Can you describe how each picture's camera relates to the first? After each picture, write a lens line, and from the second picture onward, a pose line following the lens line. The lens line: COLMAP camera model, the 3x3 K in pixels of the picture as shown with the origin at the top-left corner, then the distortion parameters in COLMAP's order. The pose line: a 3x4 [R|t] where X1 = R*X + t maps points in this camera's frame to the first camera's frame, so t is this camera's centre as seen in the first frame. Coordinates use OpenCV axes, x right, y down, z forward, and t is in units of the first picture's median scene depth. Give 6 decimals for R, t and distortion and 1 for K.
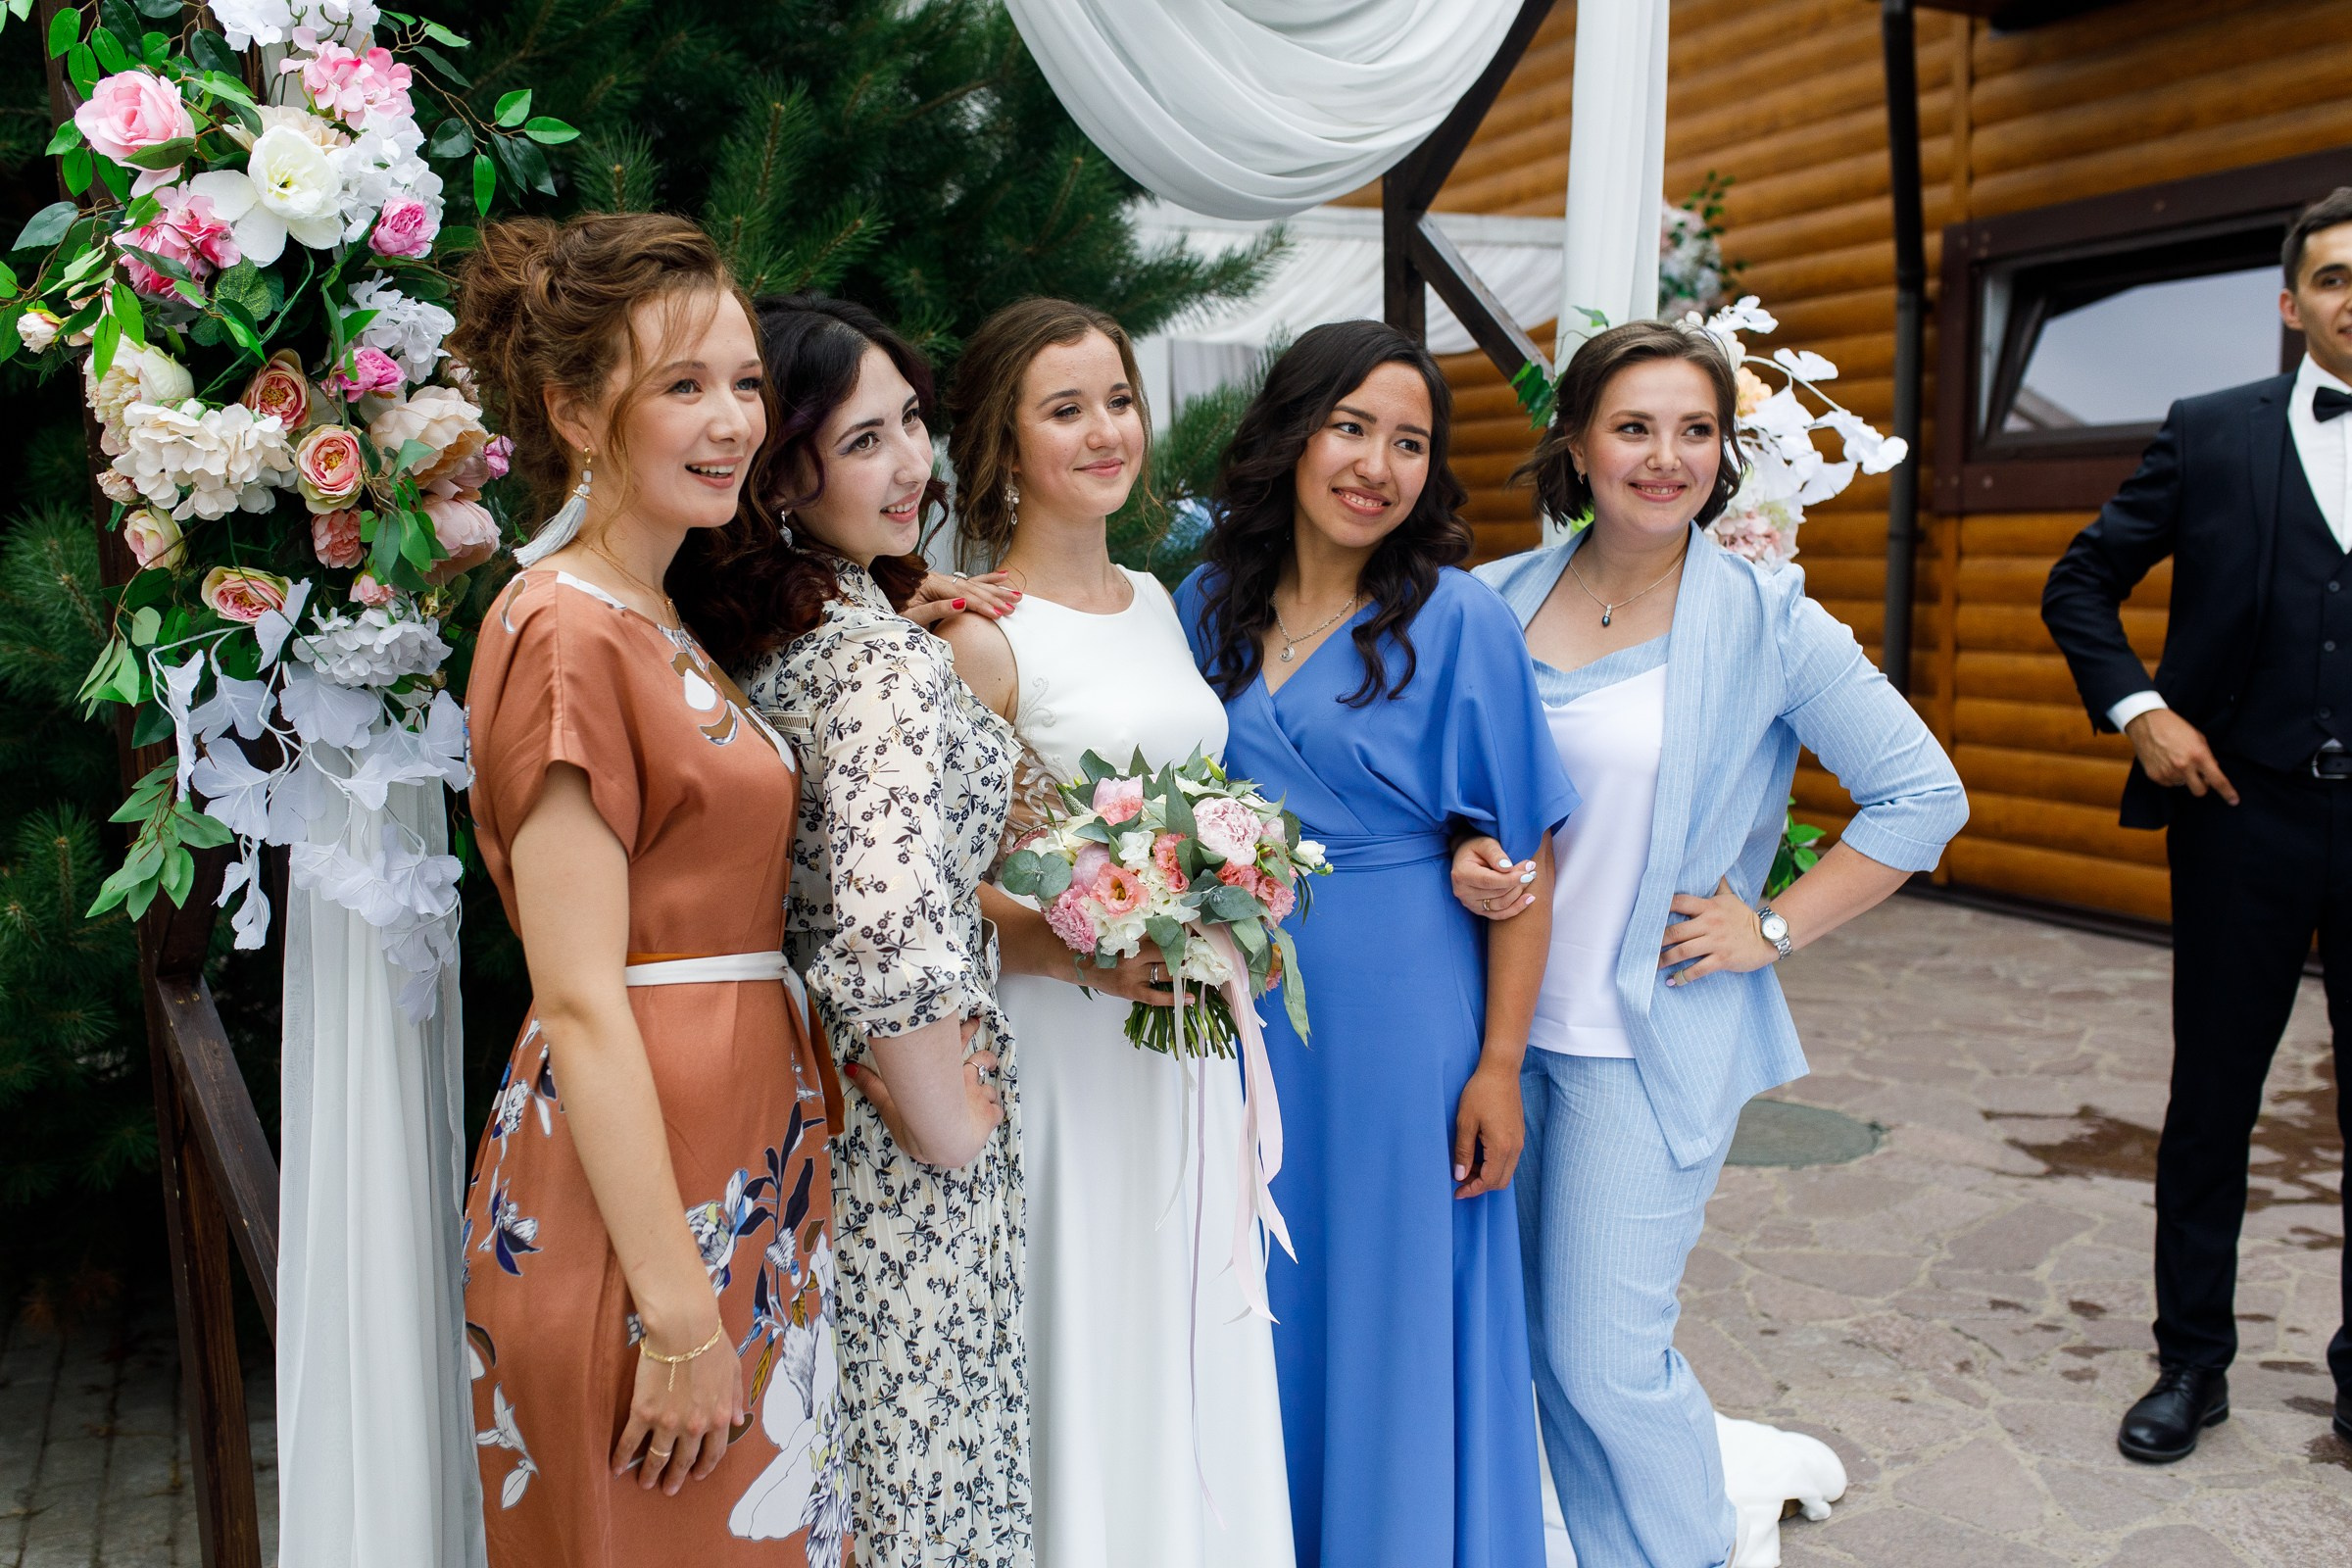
lens RADIAL K [[2297.0, 0, 1177.3], [0, 2297.0, 809.3], [0, 0, 1]] dist [0.024780, -0.008053]
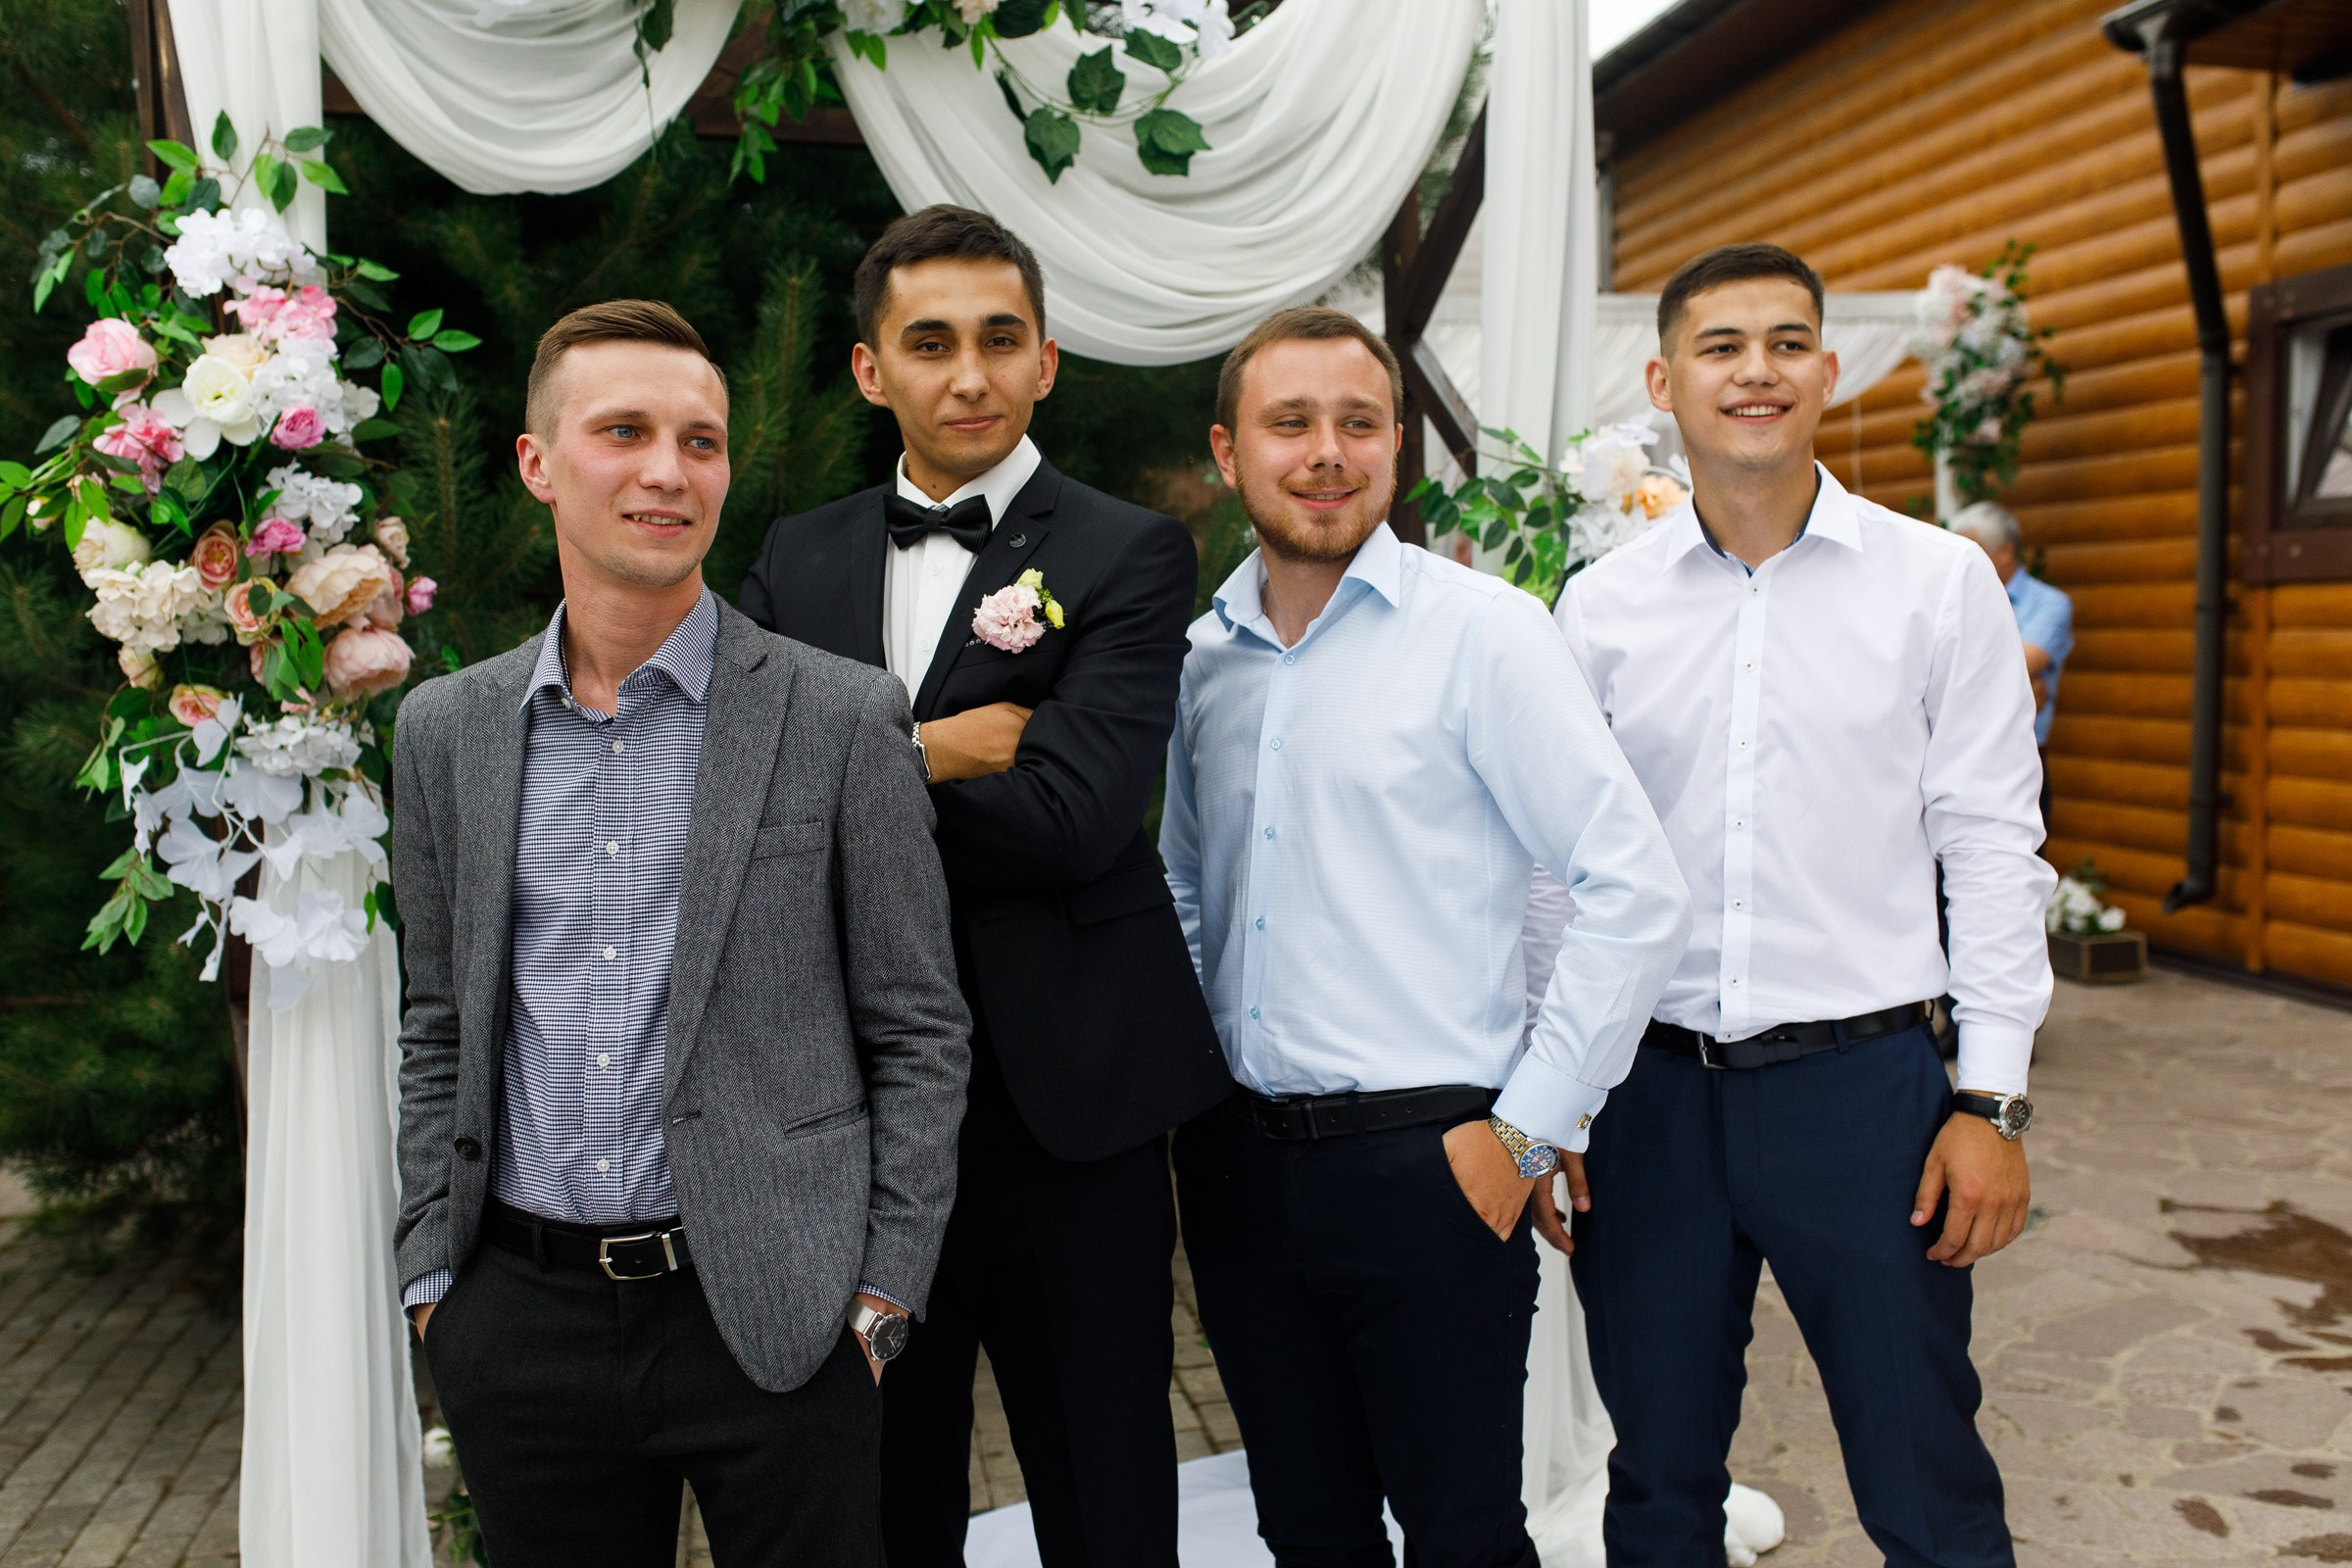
lens RADIAL K [[2328.4, 0, 1176.0], [0, 2328.4, 784.0], [0, 0, 1]] dist [0.037419, -0.002885]
pose [[0.976566, 0.002829, -0.215198, 0.282575], [-0.011815, 0.999110, -0.040483, -0.001070], [0.214892, 0.042076, 0.975731, -0.118510]]
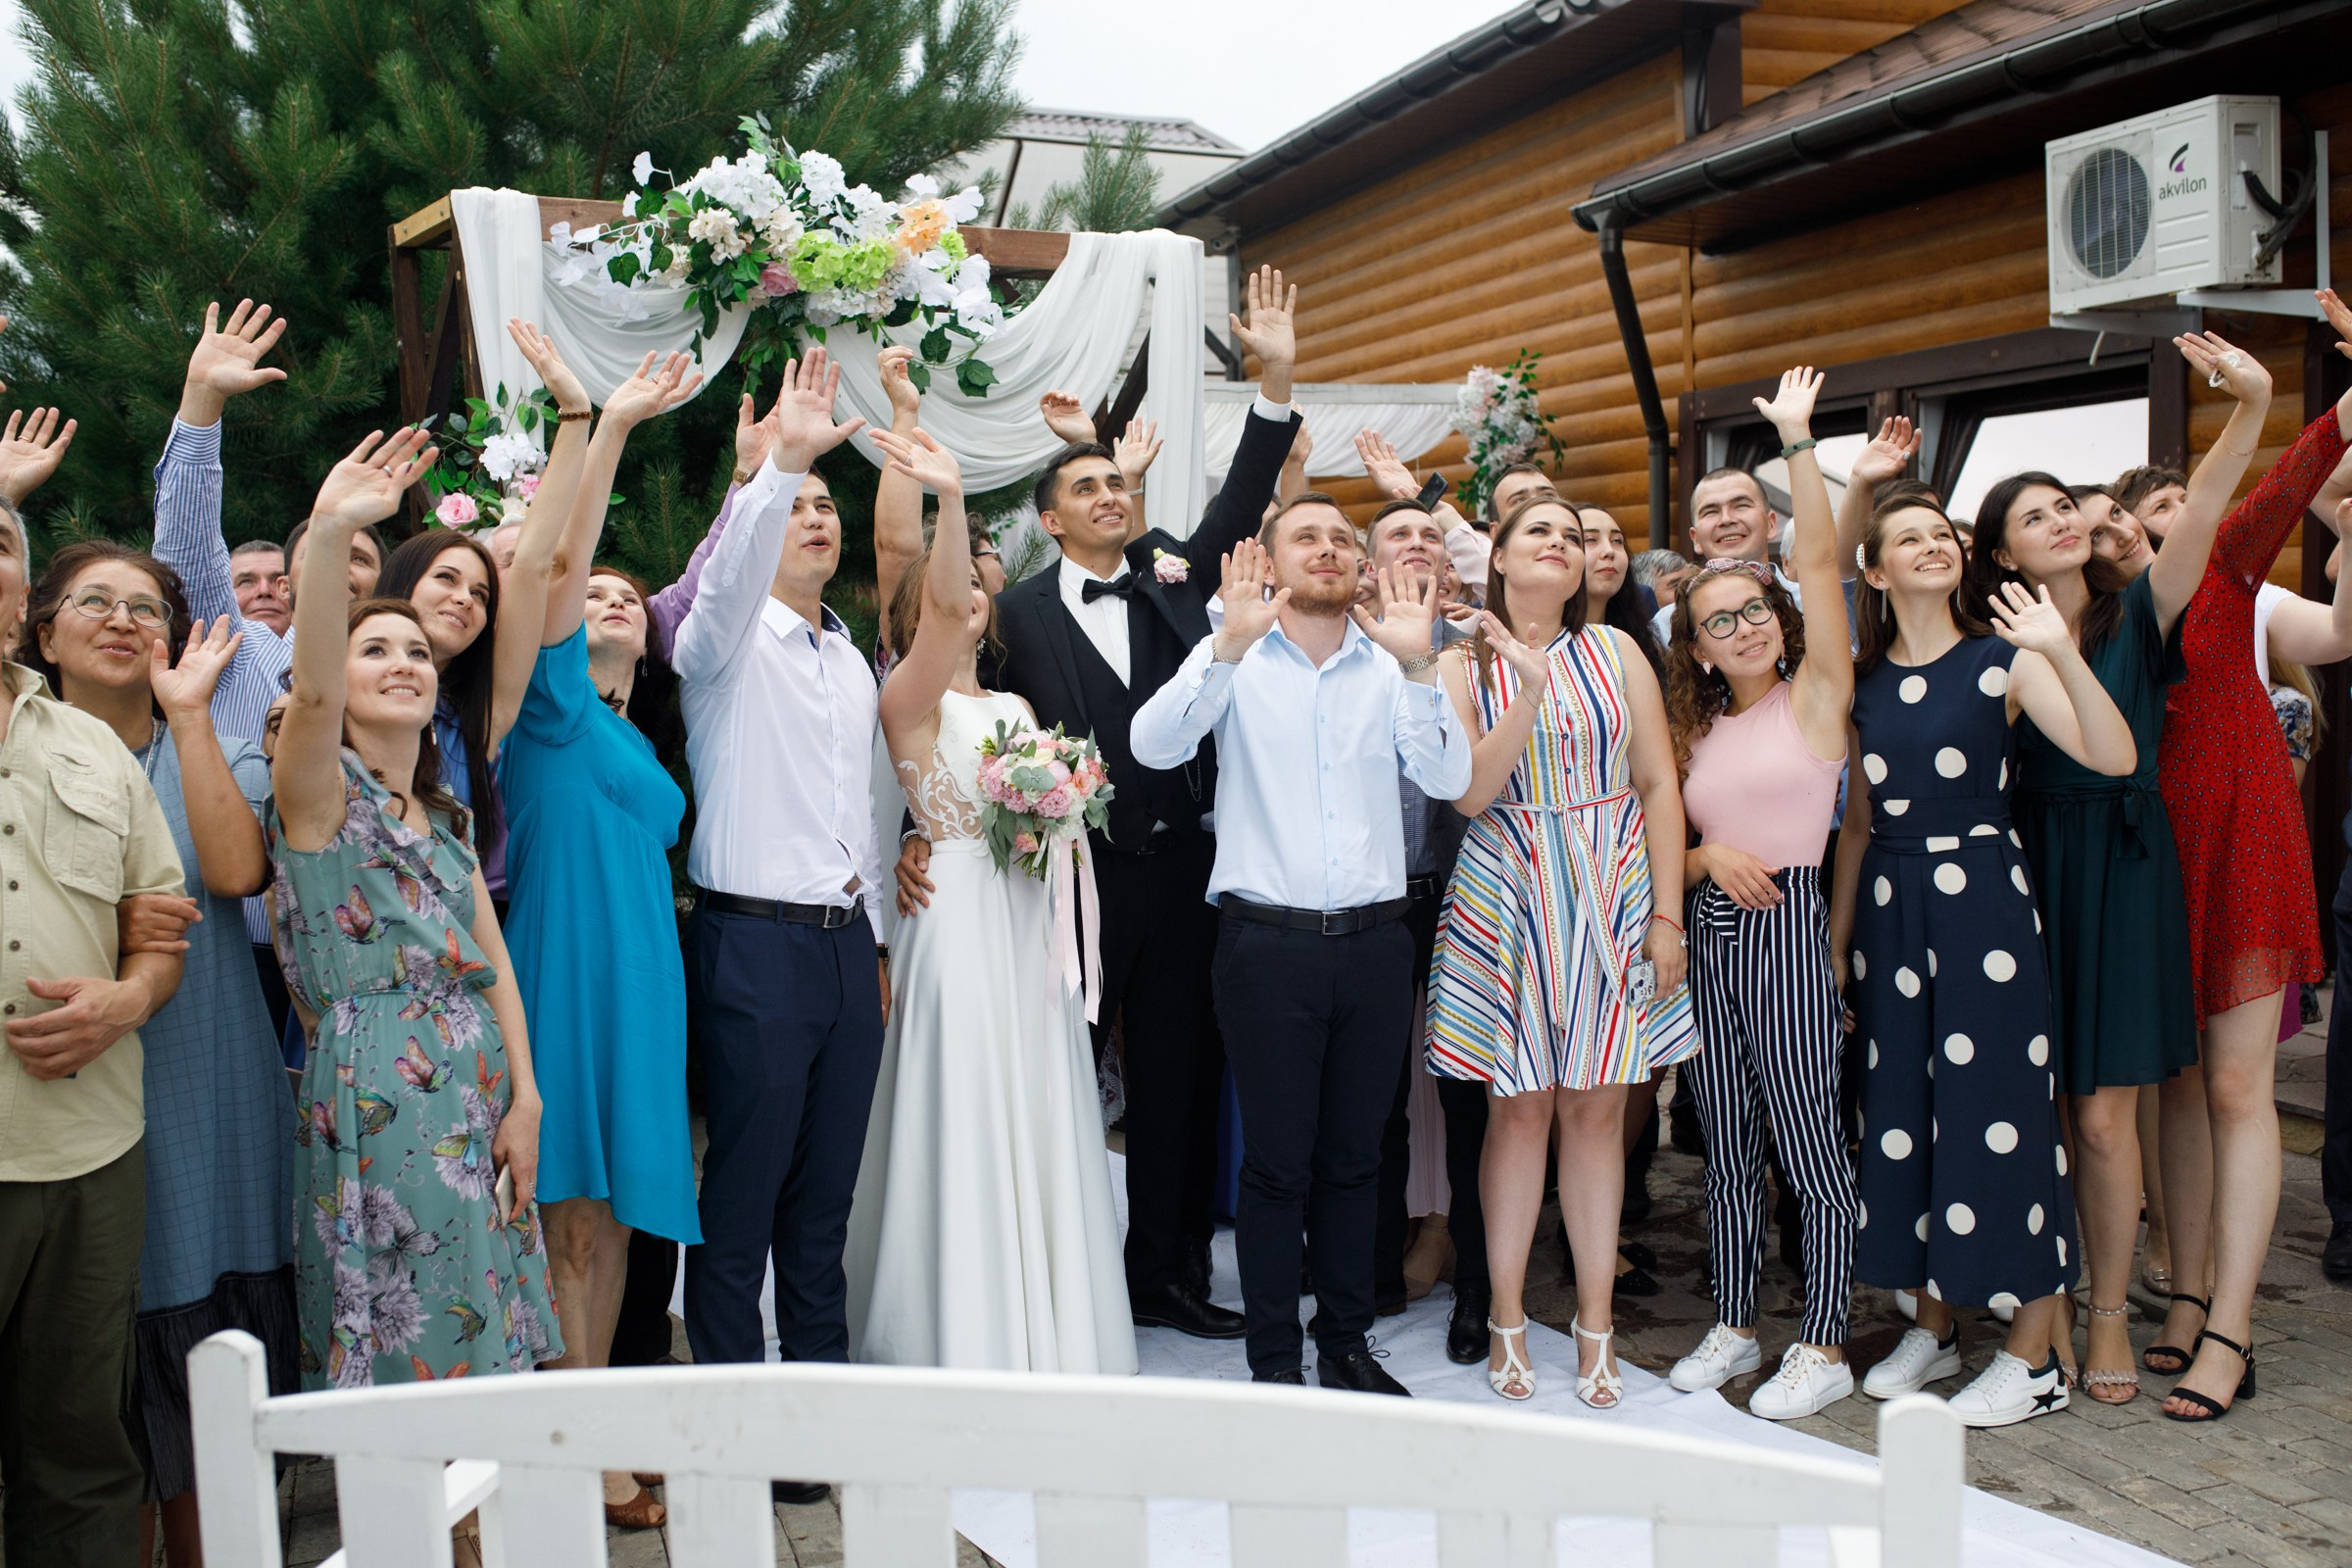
lens RADIAL K [[2354.5, 0, 1176.0], [0, 2354.5, 784.0], [0, 0, 1]] dist [-0.066504, -0.002202]
pose [[0.997735, -0.005267, -0.067060, 0.343058], [0.002668, 0.999244, -0.038786, 0.074088], [0.067214, 0.038519, 0.996995, -1.003376]]
